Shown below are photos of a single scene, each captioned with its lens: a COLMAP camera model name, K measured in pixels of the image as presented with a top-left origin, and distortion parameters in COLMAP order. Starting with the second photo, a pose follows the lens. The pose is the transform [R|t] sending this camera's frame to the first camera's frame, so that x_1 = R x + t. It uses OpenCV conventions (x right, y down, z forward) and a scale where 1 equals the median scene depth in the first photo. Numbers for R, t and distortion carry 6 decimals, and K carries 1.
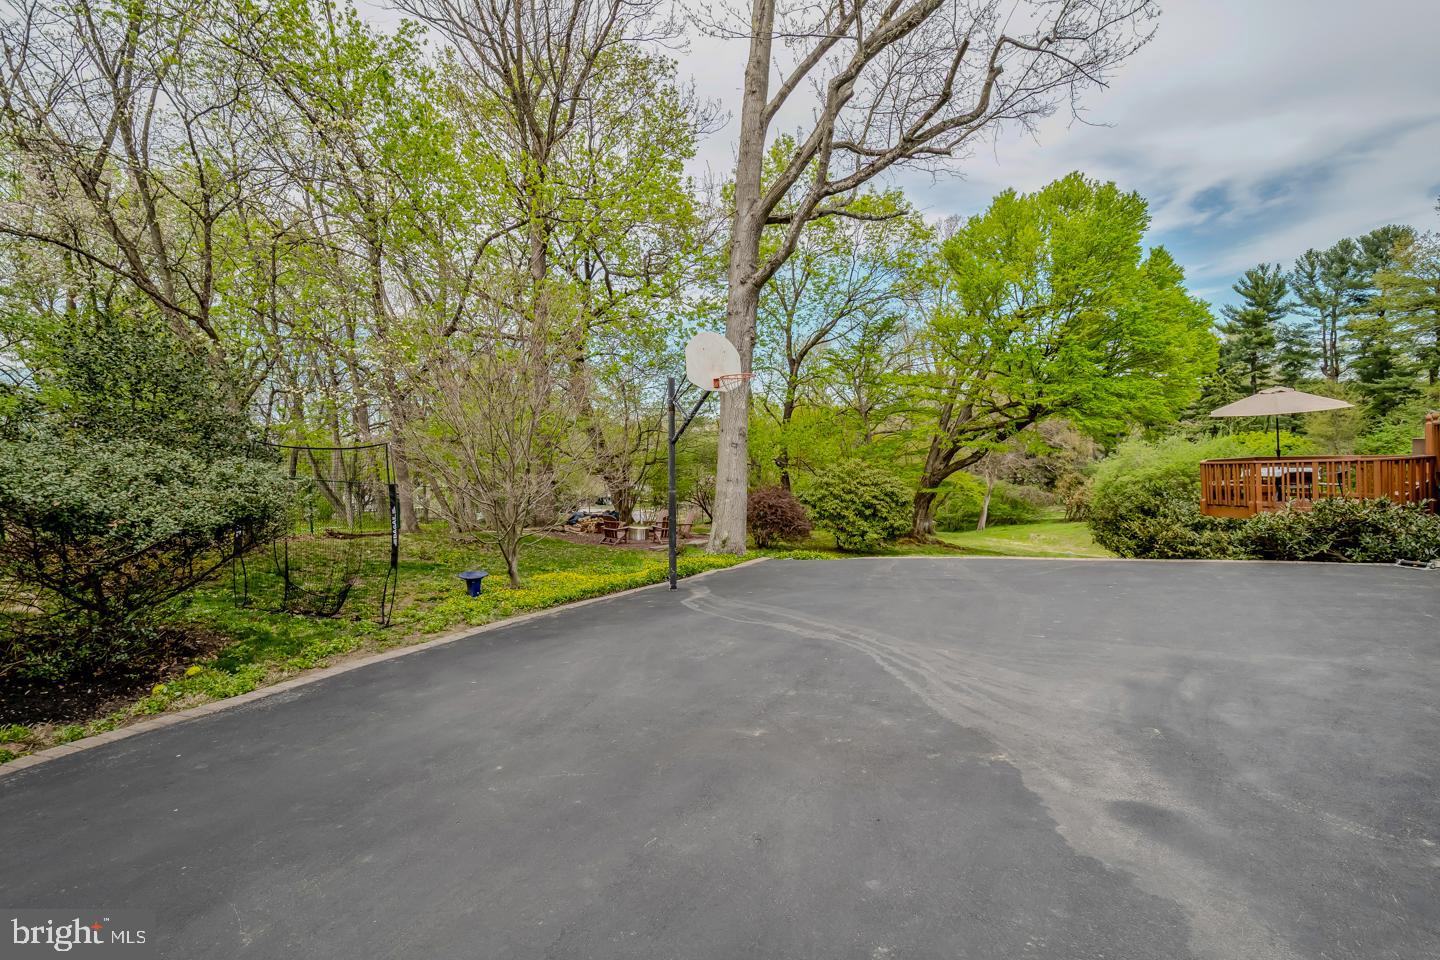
lens RADIAL K [[698.9, 0, 719.9], [0, 698.9, 478.1], [0, 0, 1]] dist [0.009378, -0.000996]
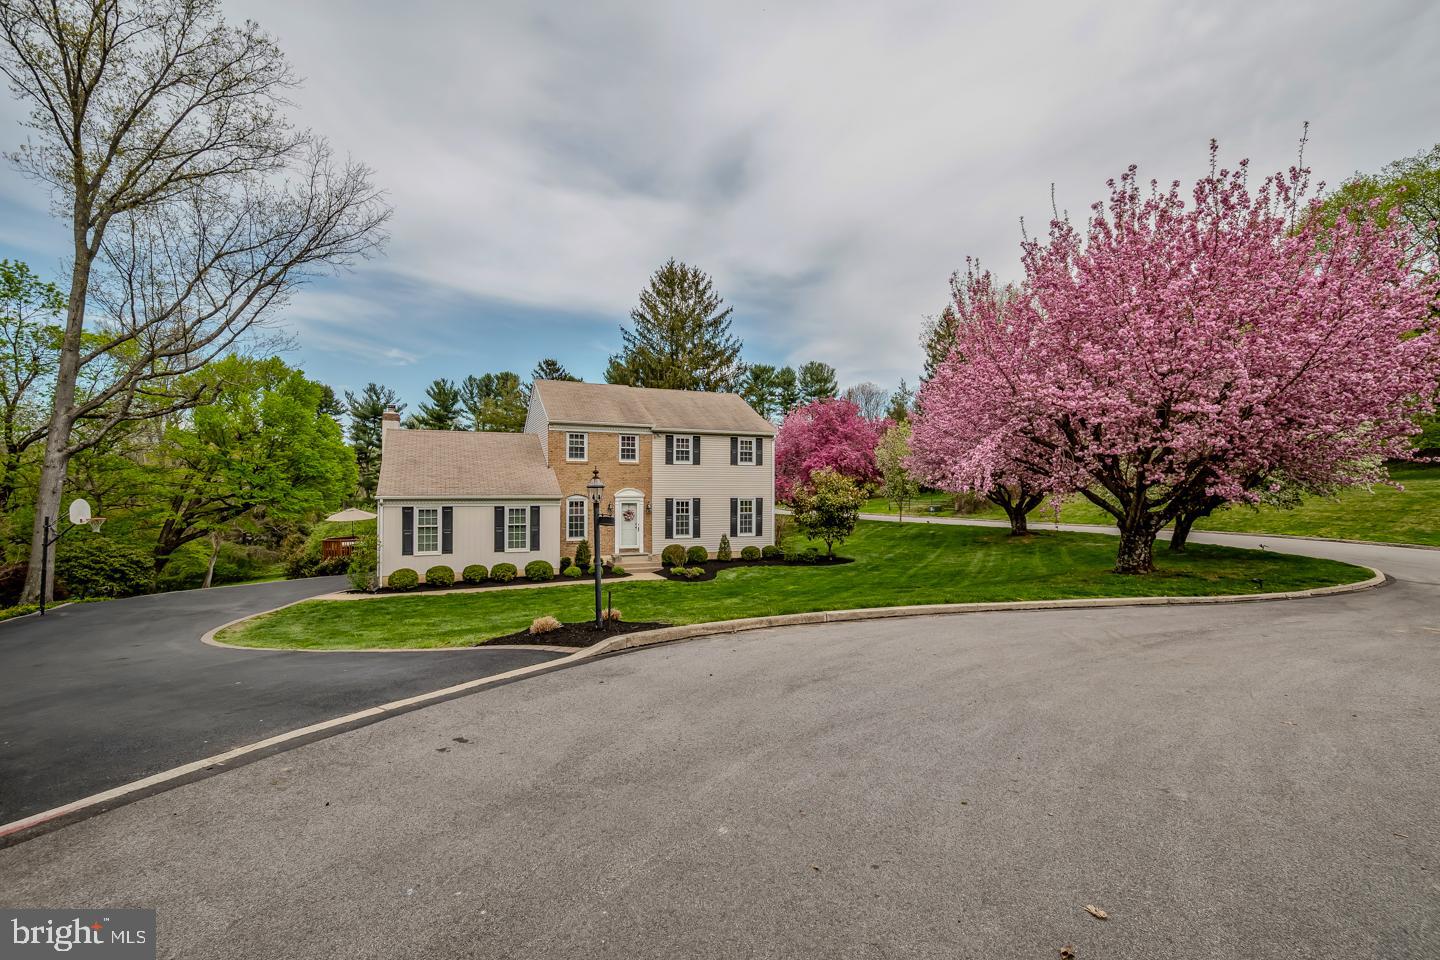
lens RADIAL K [[698.9, 0, 720.6], [0, 698.9, 481.5], [0, 0, 1]] dist [0.009378, -0.000996]
pose [[0.548664, 0.033974, 0.835352, -0.142900], [0.024886, 0.998068, -0.056937, -0.013873], [-0.835673, 0.052028, 0.546758, -0.371209]]
